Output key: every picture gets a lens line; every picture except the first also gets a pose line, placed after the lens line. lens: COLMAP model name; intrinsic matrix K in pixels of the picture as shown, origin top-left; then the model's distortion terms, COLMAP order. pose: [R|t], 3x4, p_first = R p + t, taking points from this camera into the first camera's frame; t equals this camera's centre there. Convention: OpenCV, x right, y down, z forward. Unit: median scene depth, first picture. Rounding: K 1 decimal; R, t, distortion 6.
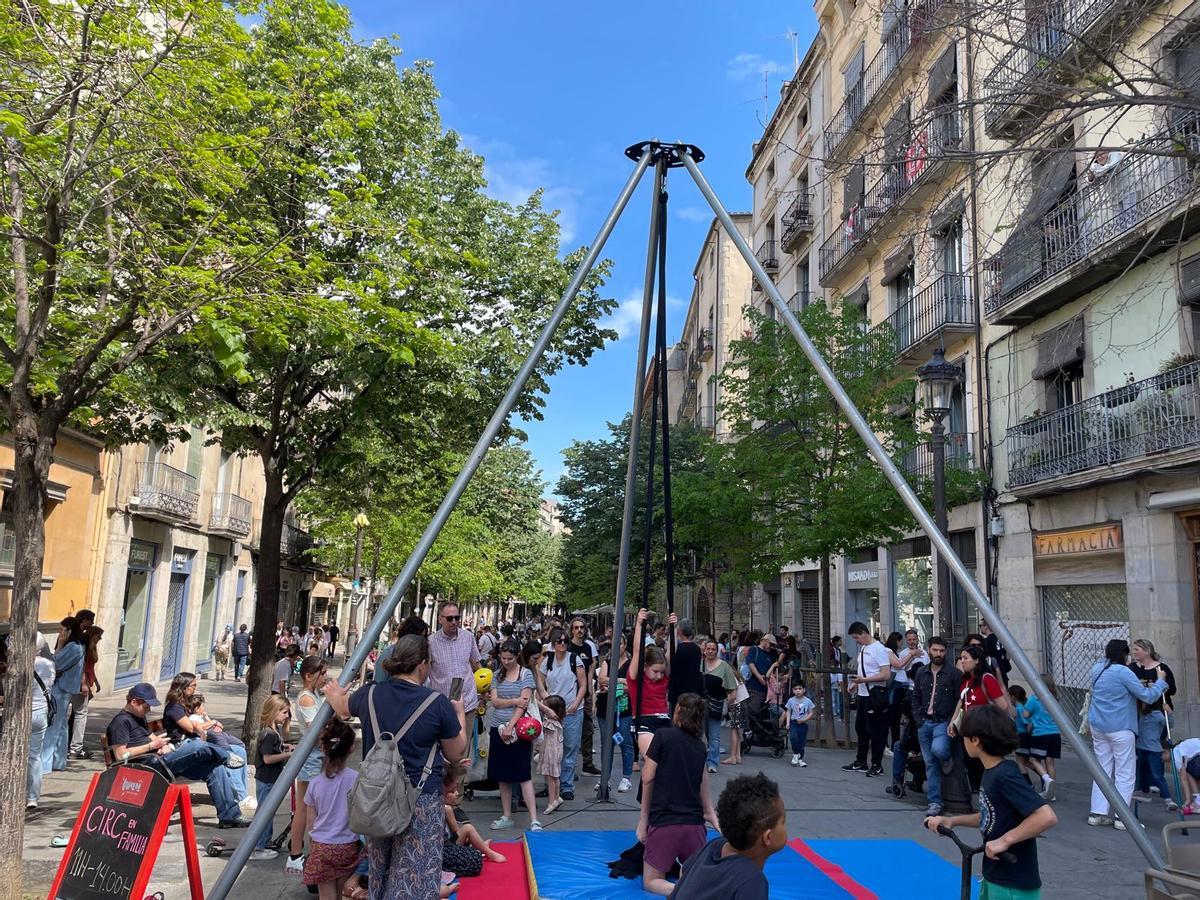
lens RADIAL K [[900.0, 0, 592.2], [0, 900.0, 445.6], [0, 0, 1]] dist [0.092367, -0.115710]
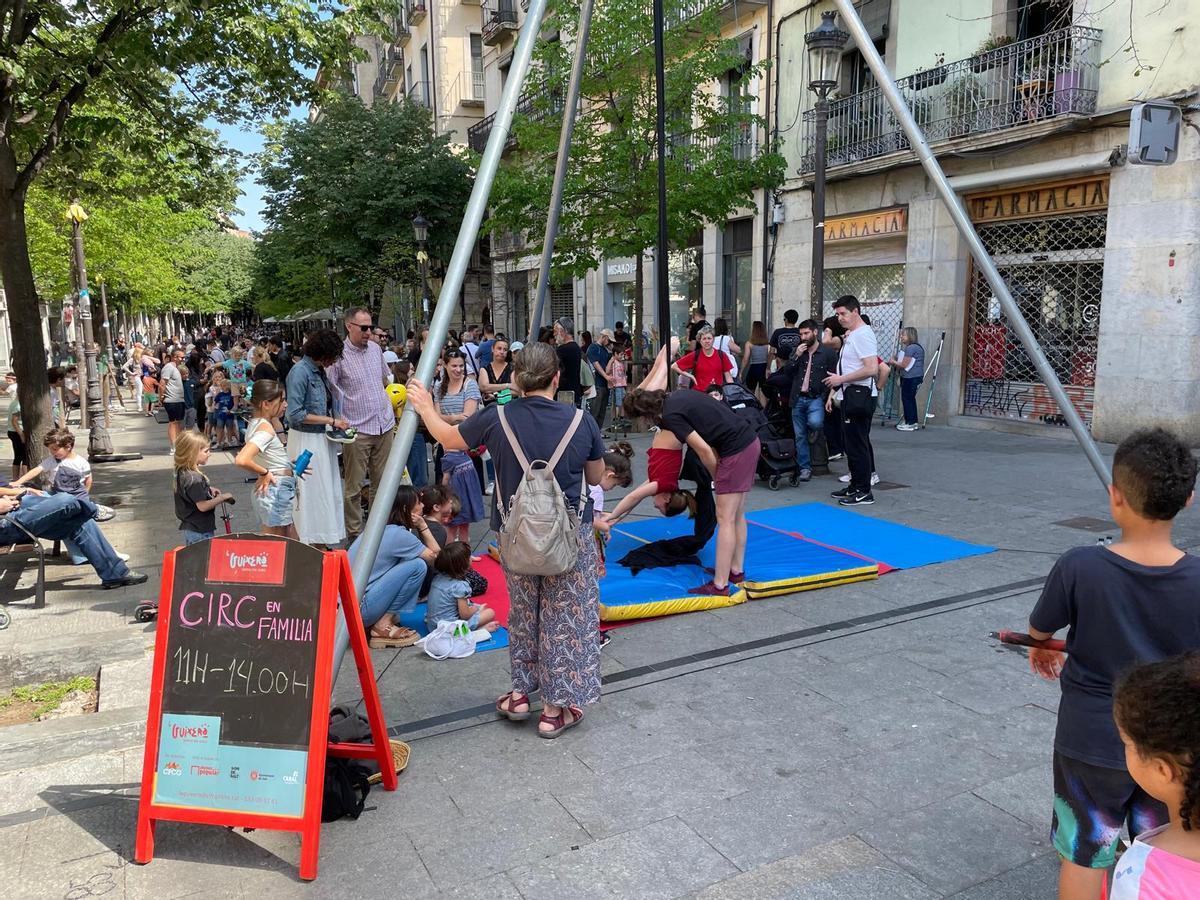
lens RADIAL K [[902.5, 0, 604.1], [0, 902.5, 453.6], [0, 0, 1]] dist [0.092830, -0.117602]
pose [[0.934119, -0.100252, 0.342594, -0.152736], [-0.018513, 0.944854, 0.326969, 0.013460], [-0.356480, -0.311771, 0.880750, 0.087358]]
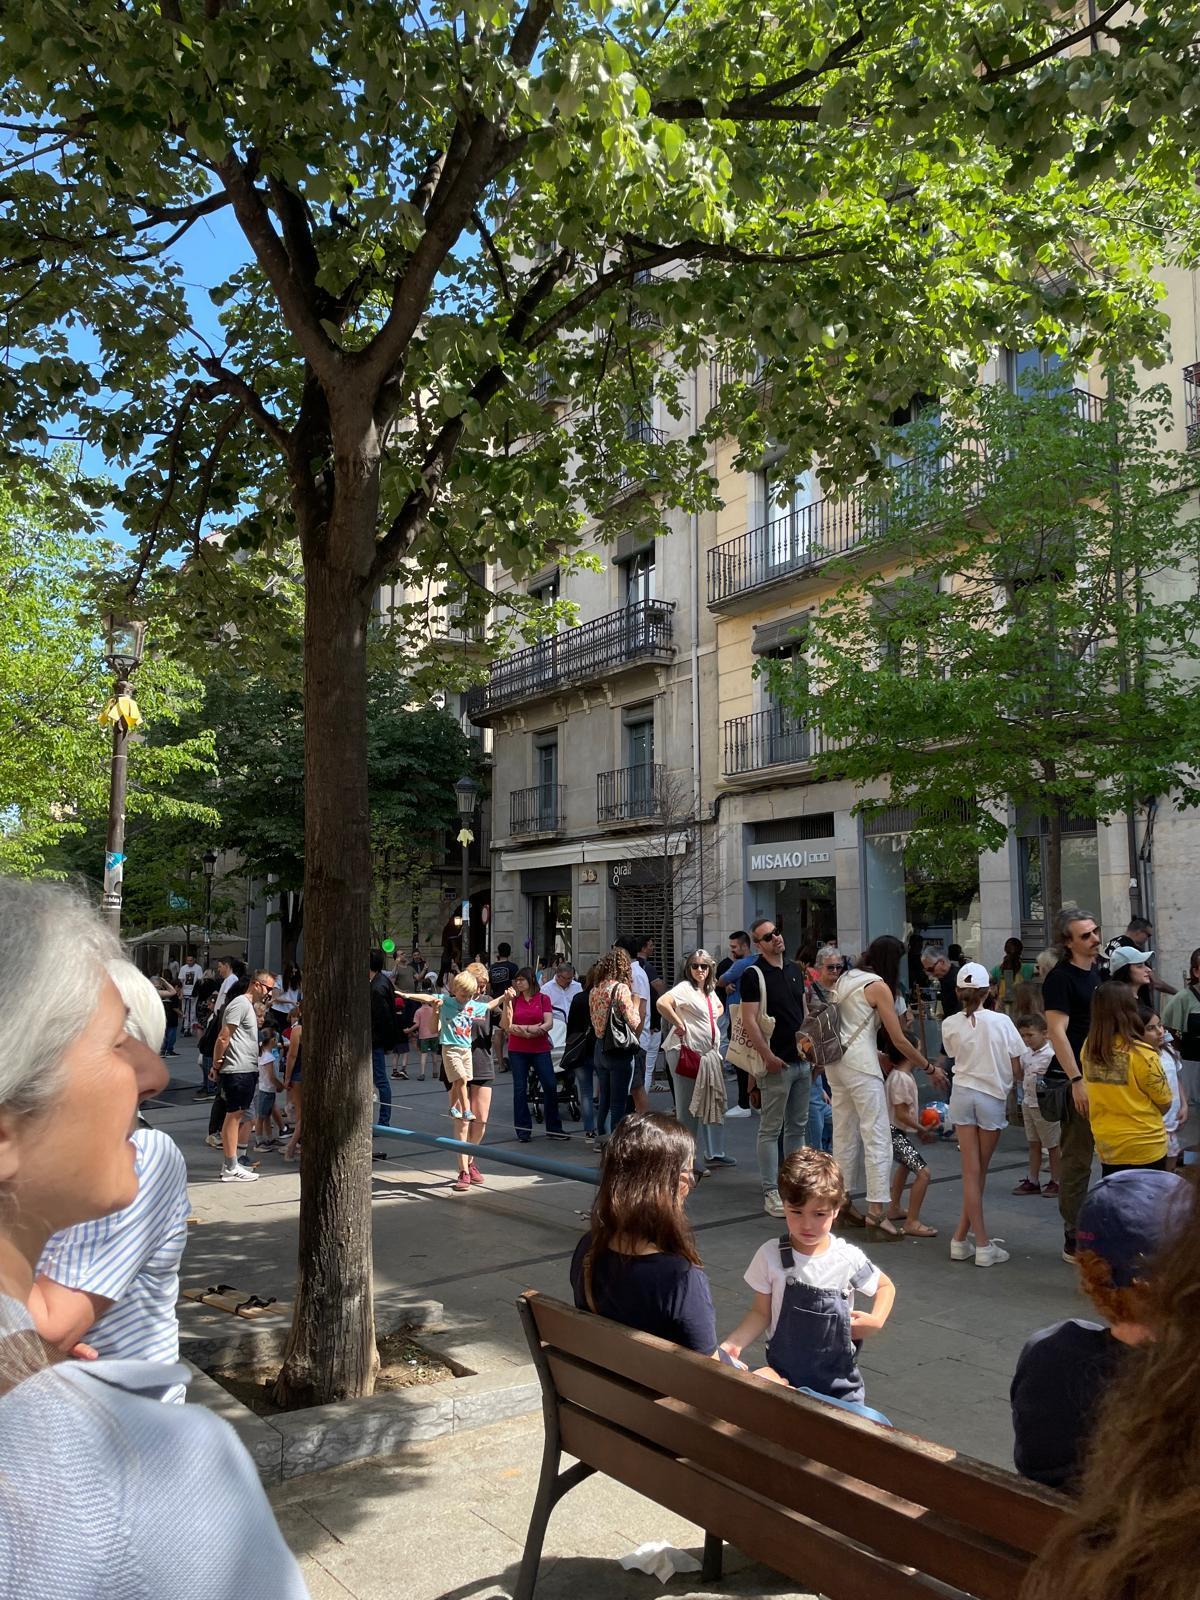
lens RADIAL K [[1199.0, 0, 600.0], [0, 1199.0, 800.0], [0, 0, 1]] dist [0.091705, -0.112872]
pose [[0.876401, 0.024502, 0.480958, -0.421461], [-0.056697, 0.997009, 0.052520, 0.103965], [-0.478233, -0.073297, 0.875169, 0.509377]]
